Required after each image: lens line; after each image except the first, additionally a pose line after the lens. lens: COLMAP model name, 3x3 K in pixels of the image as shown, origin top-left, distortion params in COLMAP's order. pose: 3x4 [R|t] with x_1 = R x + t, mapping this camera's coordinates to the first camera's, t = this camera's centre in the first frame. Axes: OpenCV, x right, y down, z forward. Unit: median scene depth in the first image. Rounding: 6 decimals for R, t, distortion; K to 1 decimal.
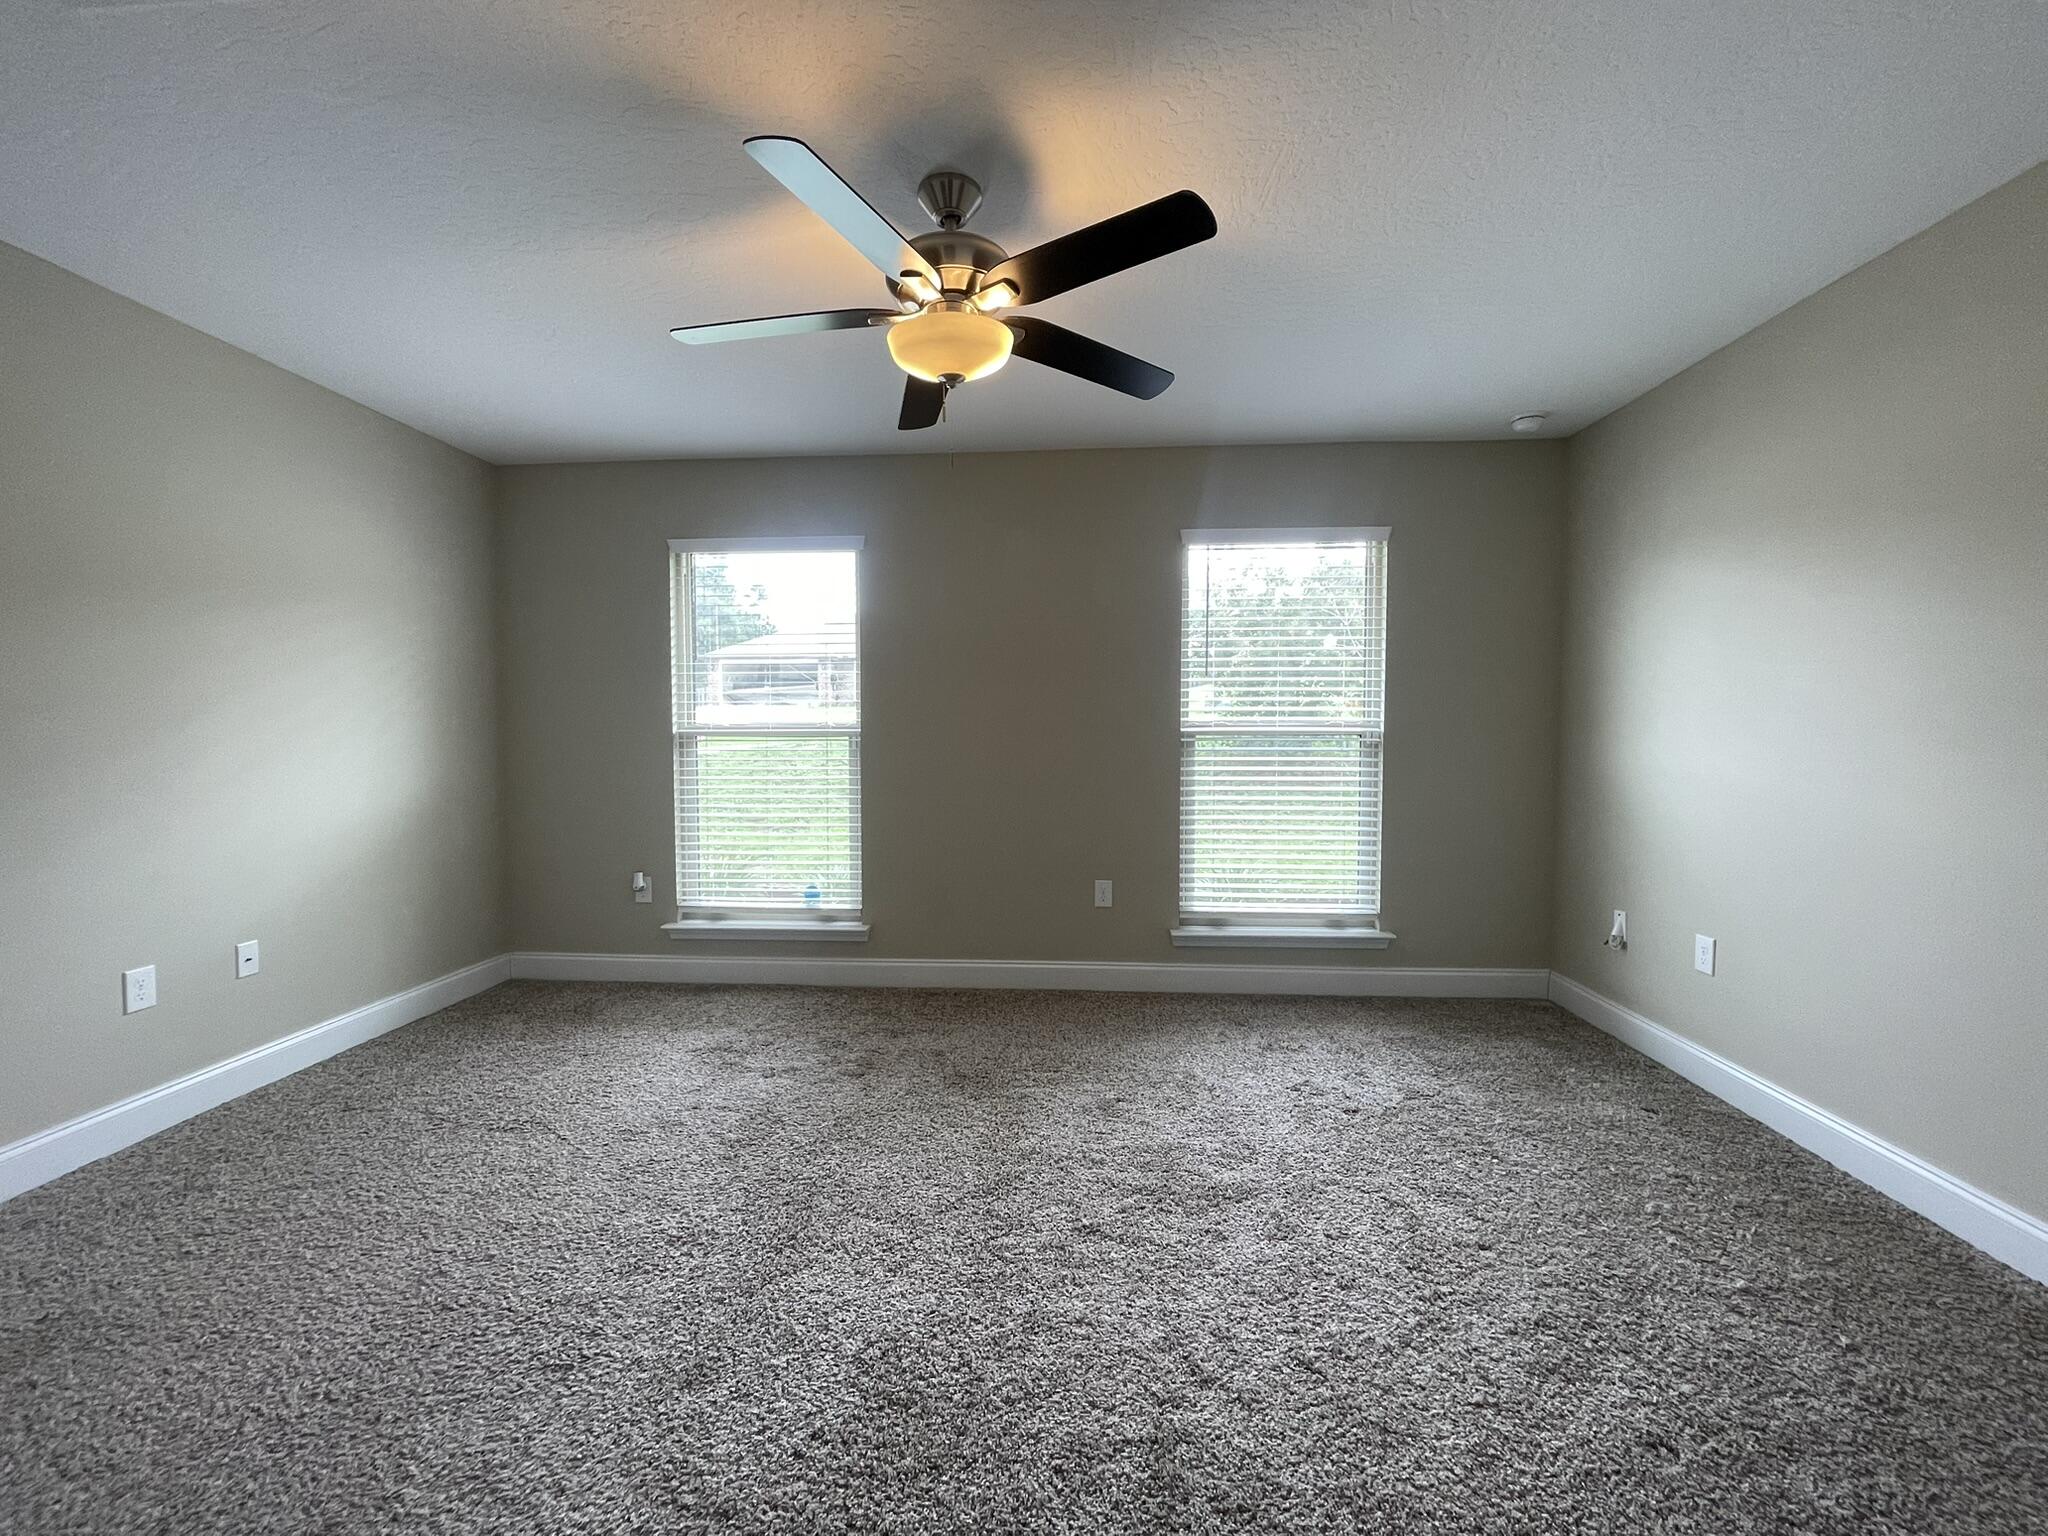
lens RADIAL K [[832.0, 0, 1021.5], [0, 832.0, 759.7], [0, 0, 1]] dist [-0.000672, 0.000112]
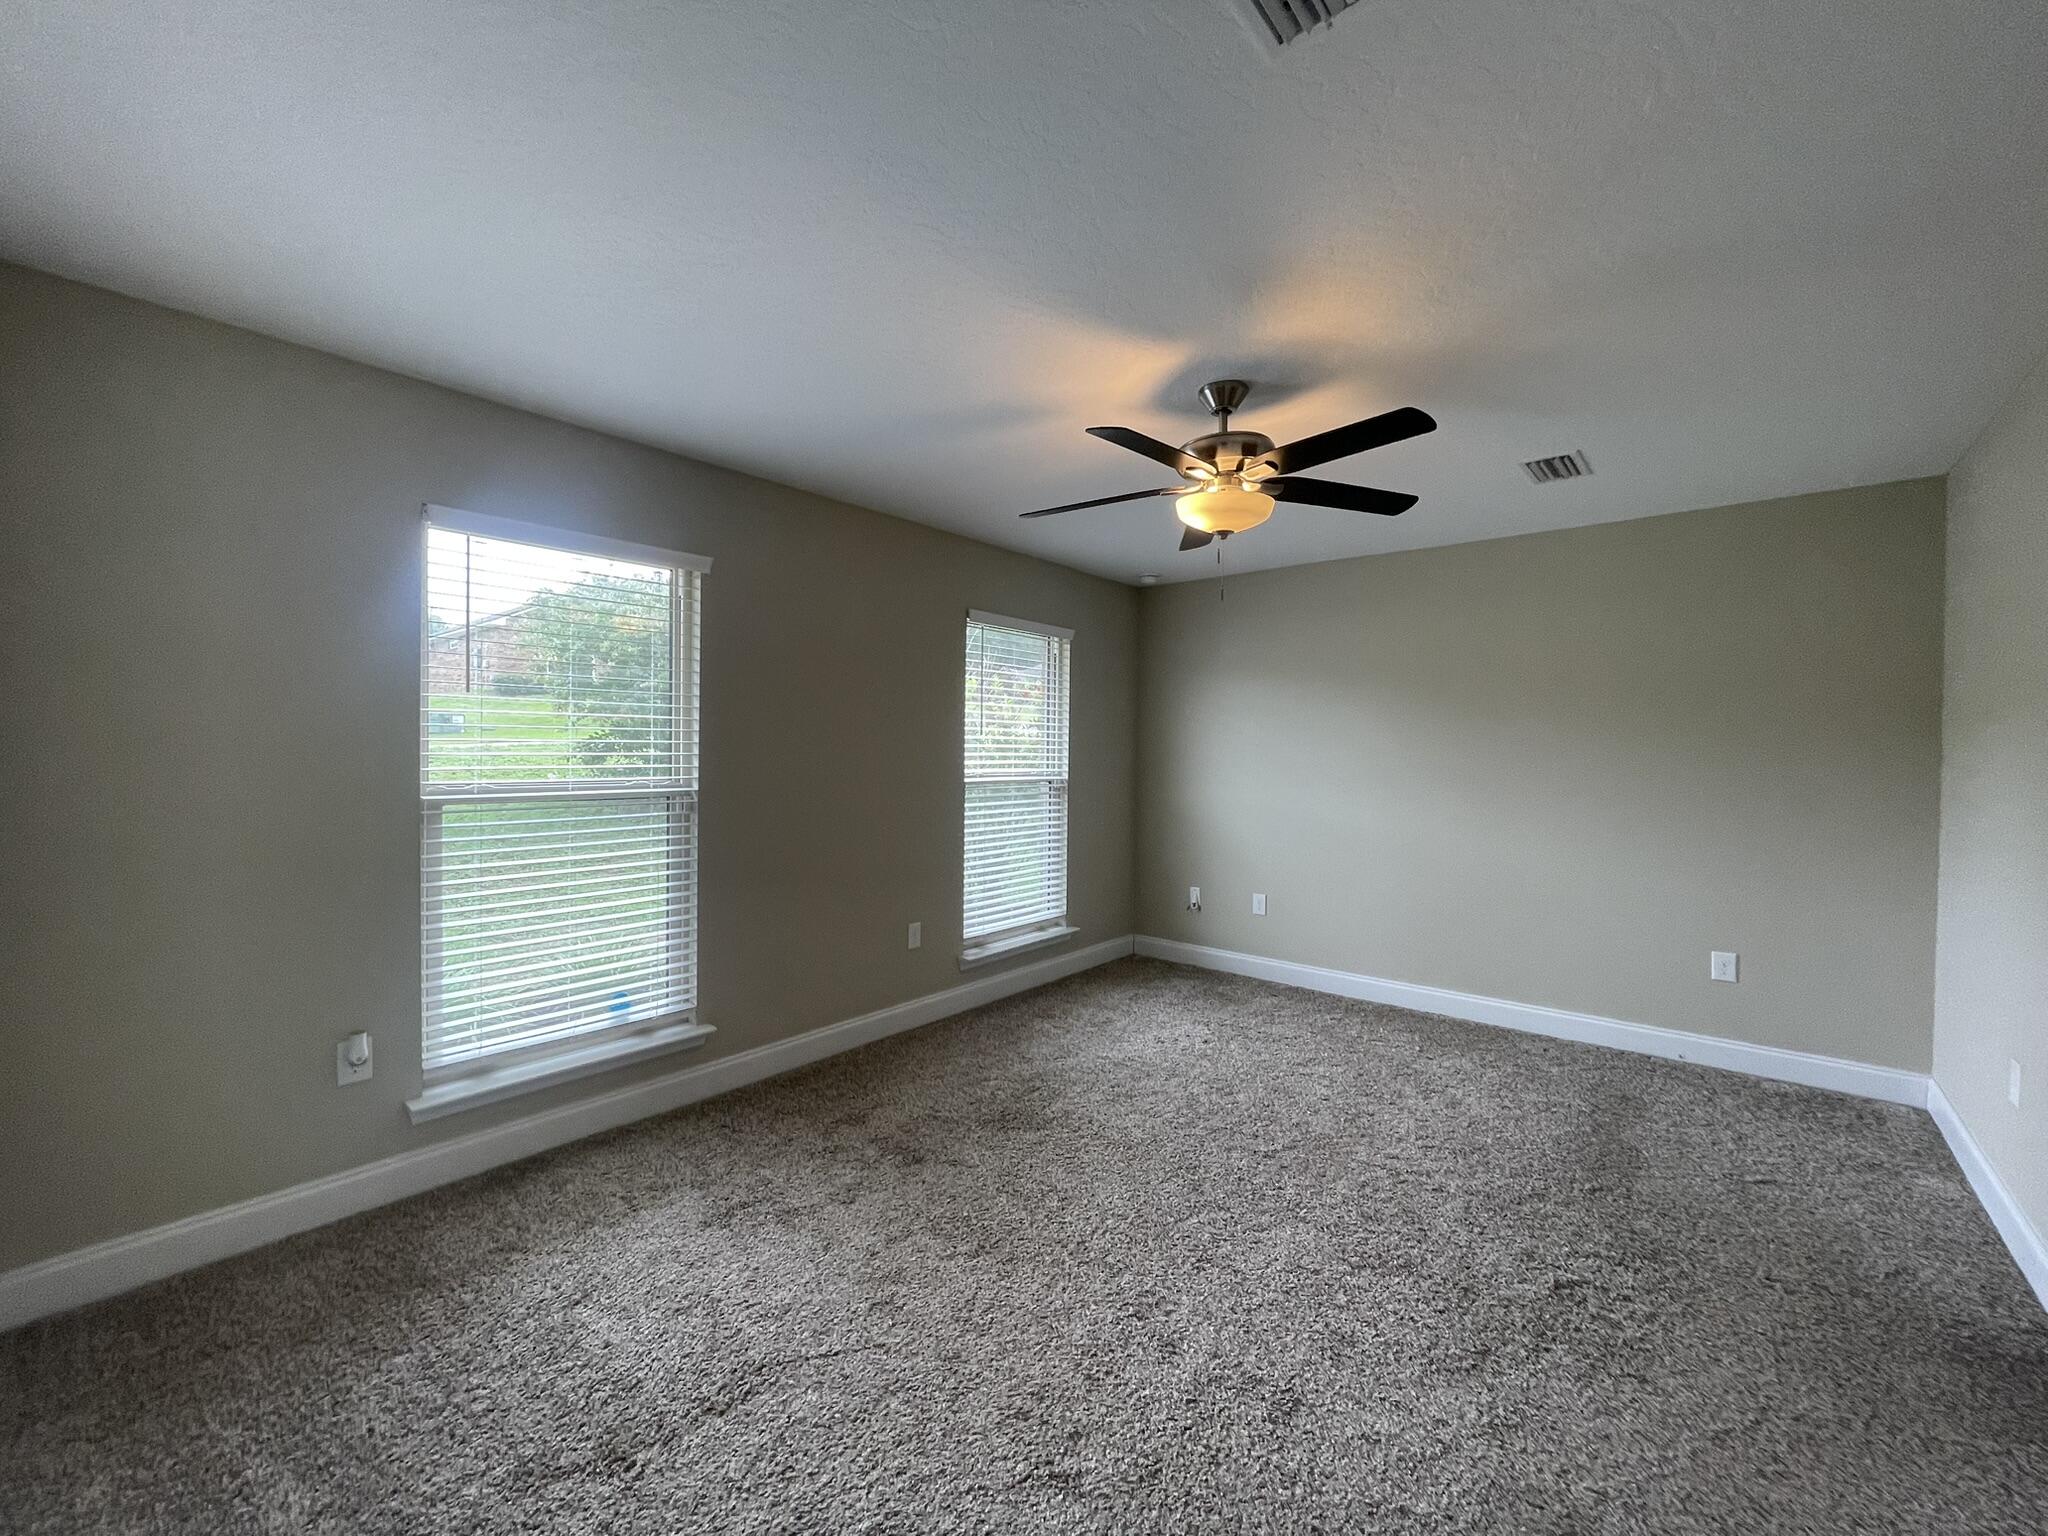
lens RADIAL K [[832.0, 0, 1018.8], [0, 832.0, 764.5], [0, 0, 1]] dist [-0.000672, 0.000112]
pose [[0.591724, -0.006890, 0.806111, -0.740298], [0.019280, 0.999798, -0.005607, -0.054278], [-0.805910, 0.018860, 0.591738, 0.279085]]
